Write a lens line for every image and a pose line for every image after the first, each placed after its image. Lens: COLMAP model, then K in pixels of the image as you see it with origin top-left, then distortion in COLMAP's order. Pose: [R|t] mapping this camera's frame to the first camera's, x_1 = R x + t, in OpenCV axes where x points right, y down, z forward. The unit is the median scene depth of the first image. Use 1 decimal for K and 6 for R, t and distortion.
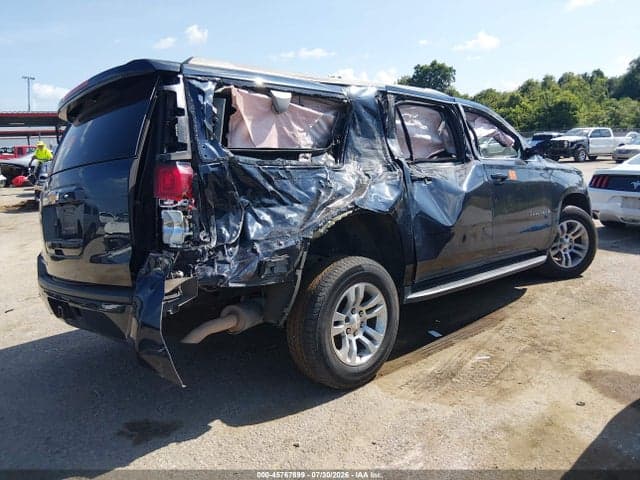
lens RADIAL K [[482.2, 0, 320.0], [0, 482.2, 240.0], [0, 0, 1]] dist [0.112780, -0.180525]
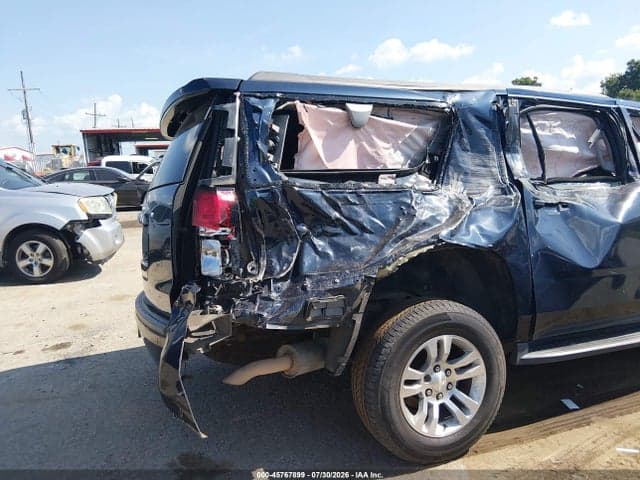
lens RADIAL K [[482.2, 0, 320.0], [0, 482.2, 240.0], [0, 0, 1]] dist [0.112780, -0.180525]
pose [[0.934230, 0.050253, -0.353113, 0.168927], [-0.056360, 0.998386, -0.007028, -0.051841], [0.352190, 0.026467, 0.935554, 0.169287]]
